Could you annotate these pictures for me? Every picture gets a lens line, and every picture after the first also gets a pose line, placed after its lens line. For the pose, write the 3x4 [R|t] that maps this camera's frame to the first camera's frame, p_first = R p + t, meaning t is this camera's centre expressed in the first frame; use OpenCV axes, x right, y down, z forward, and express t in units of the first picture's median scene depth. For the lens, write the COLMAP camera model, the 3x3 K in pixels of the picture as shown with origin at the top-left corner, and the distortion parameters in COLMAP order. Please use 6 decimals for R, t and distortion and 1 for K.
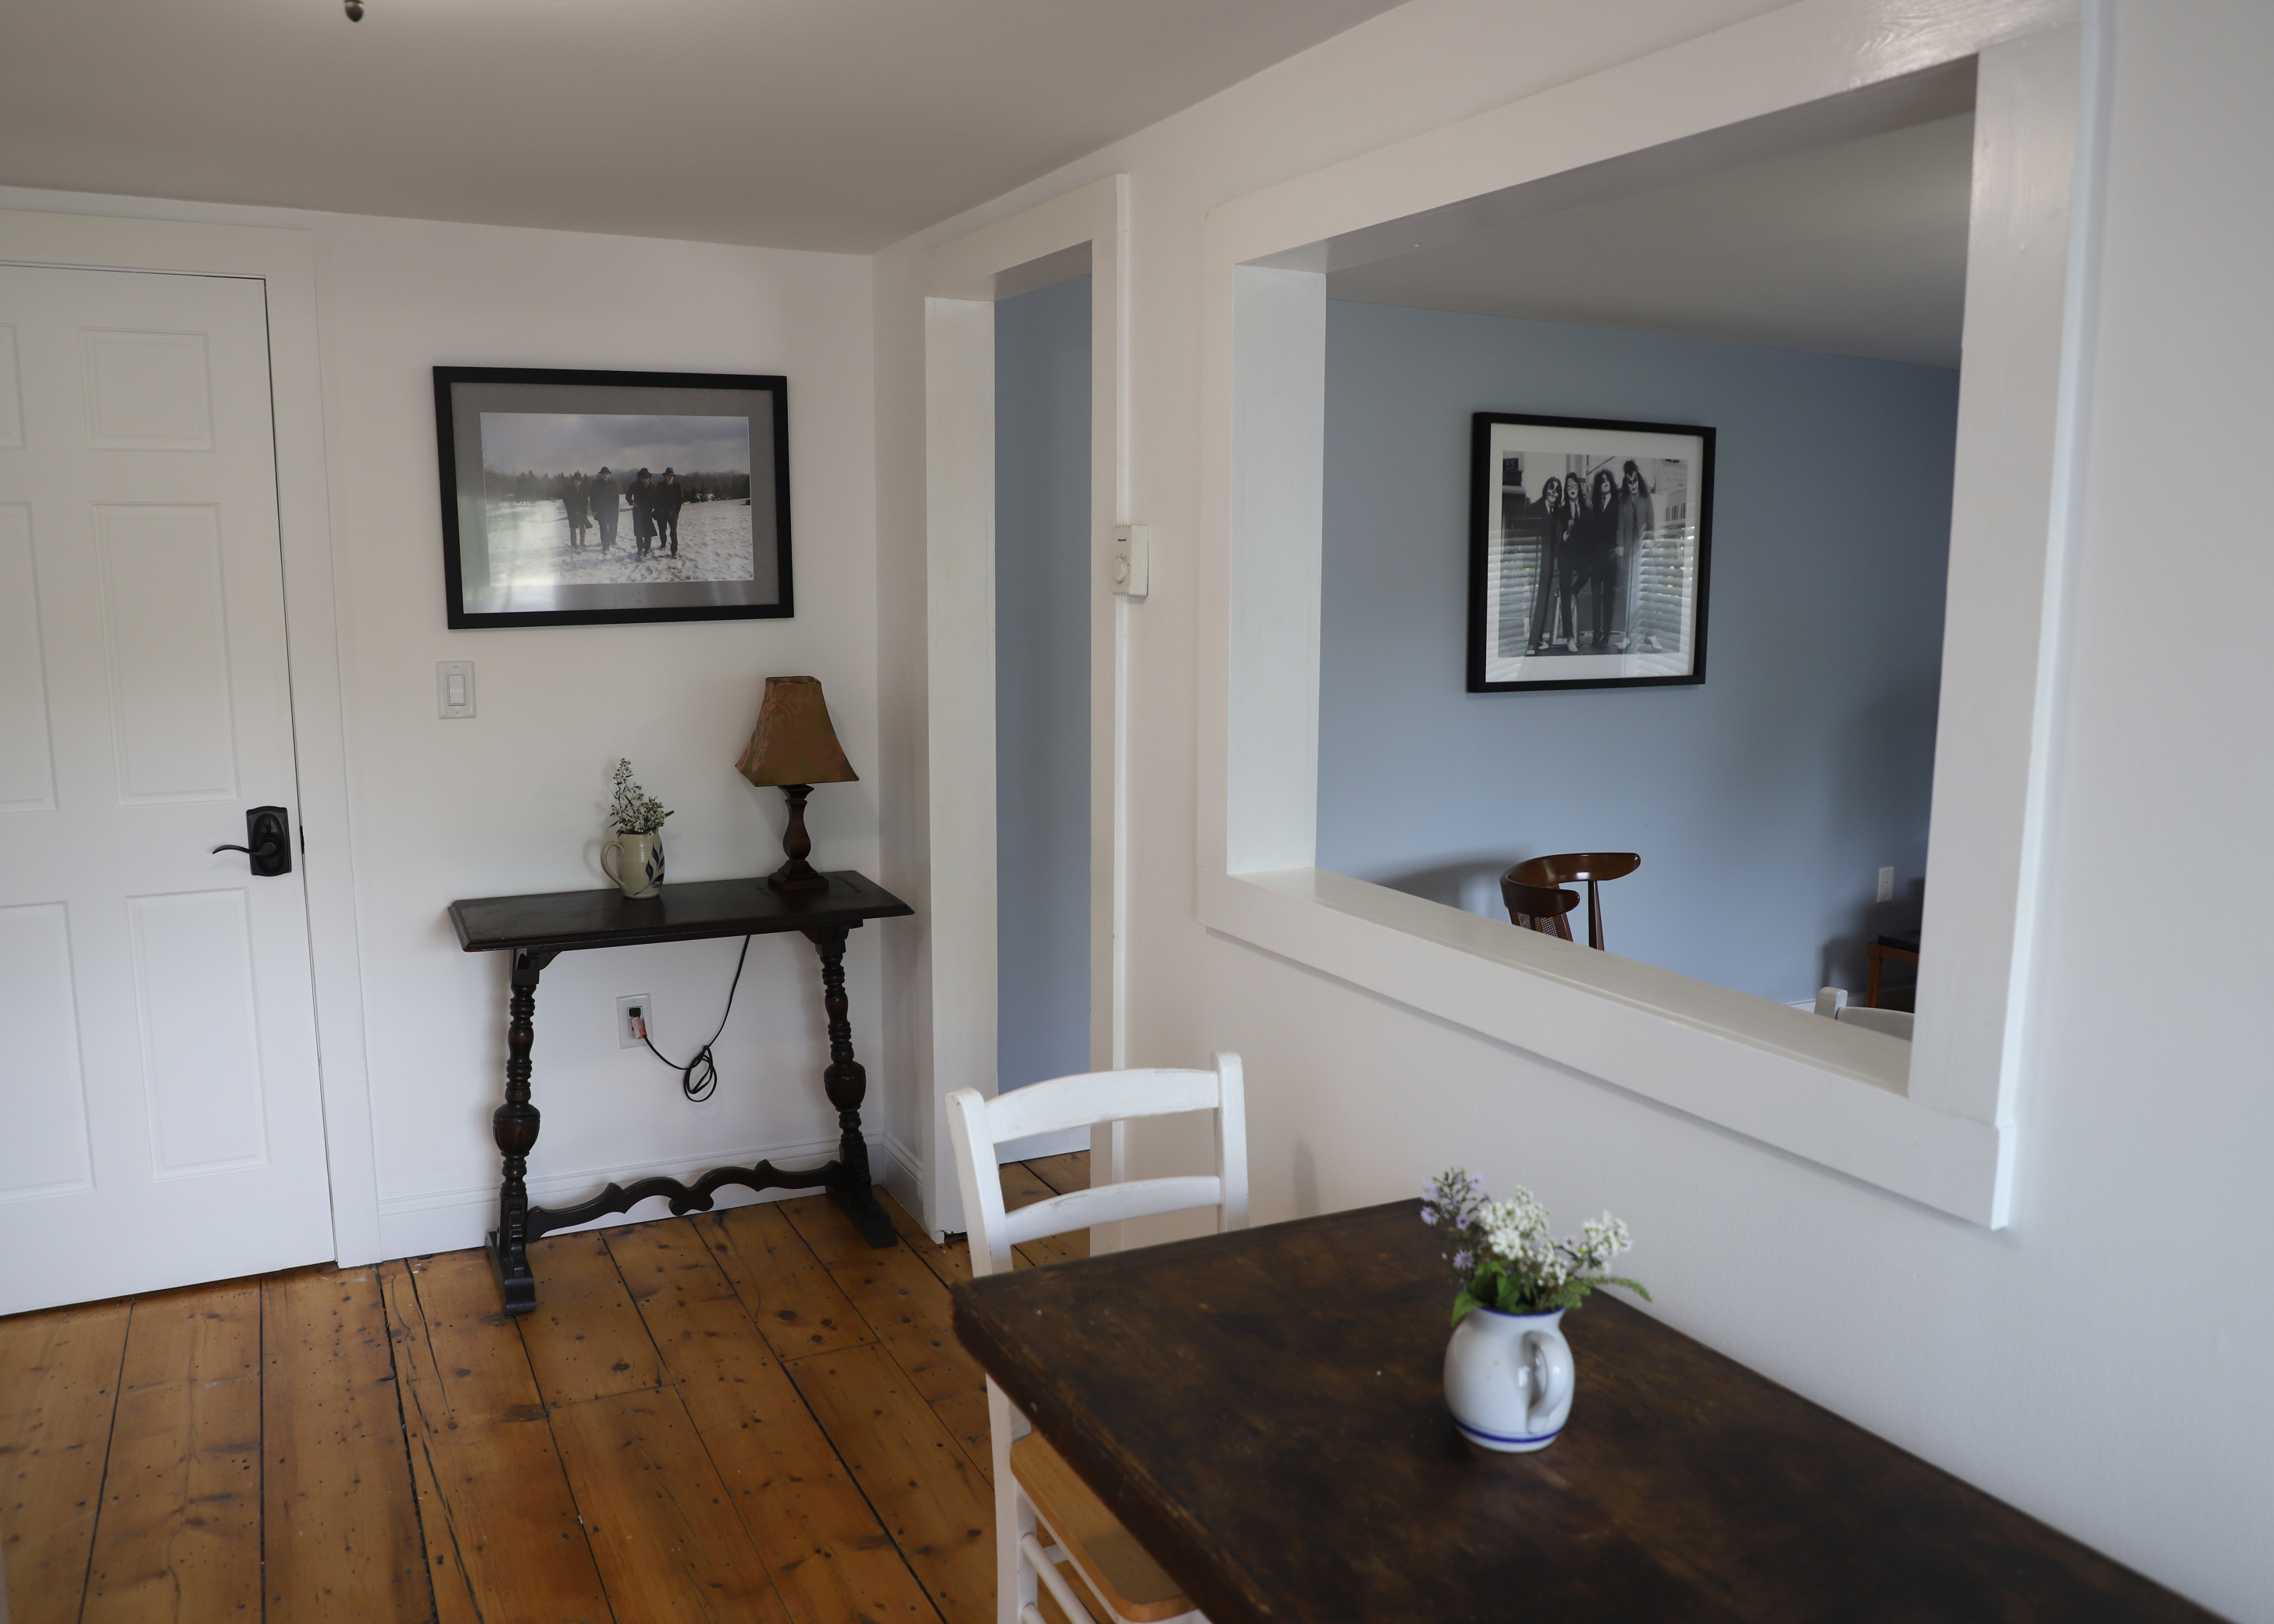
lens RADIAL K [[1714.2, 0, 1138.1], [0, 1714.2, 789.2], [0, 0, 1]] dist [-0.042300, 0.018321]
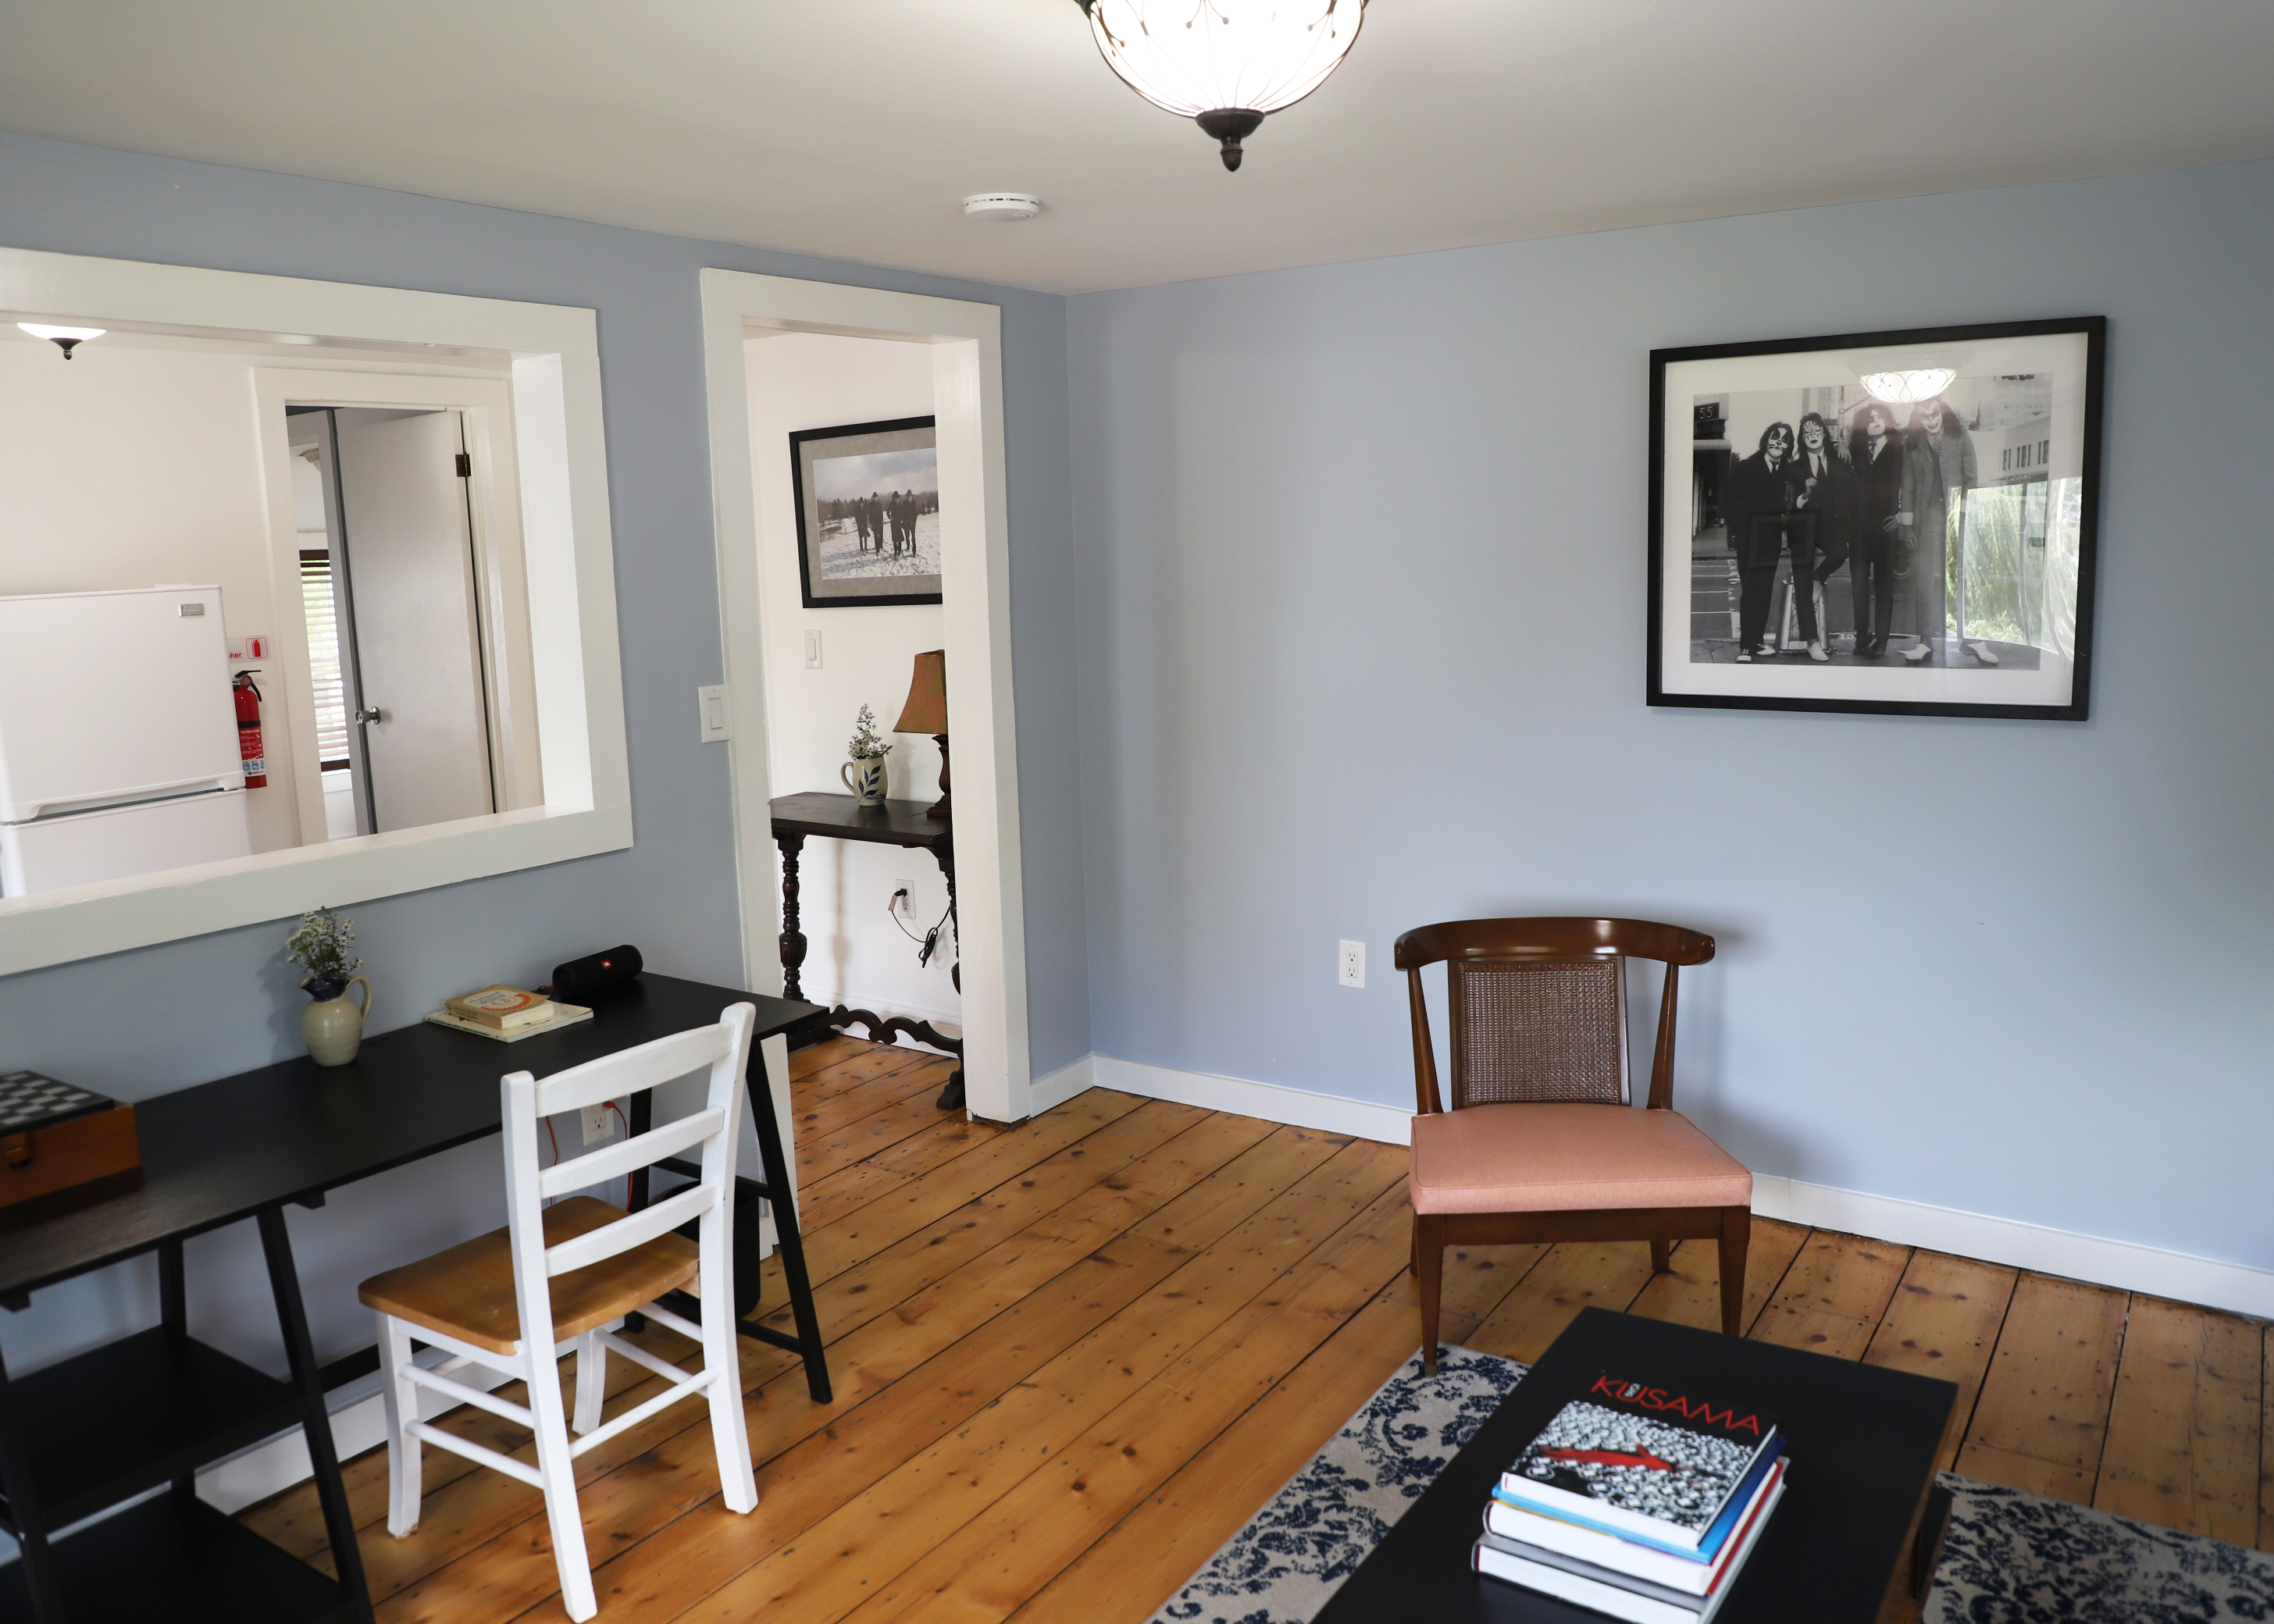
lens RADIAL K [[1714.2, 0, 1150.8], [0, 1714.2, 825.6], [0, 0, 1]] dist [-0.042300, 0.018321]
pose [[0.461157, 0.119389, -0.879250, 0.785385], [-0.099254, 0.991629, 0.082590, -0.043304], [0.881750, 0.049182, 0.469146, 0.422718]]
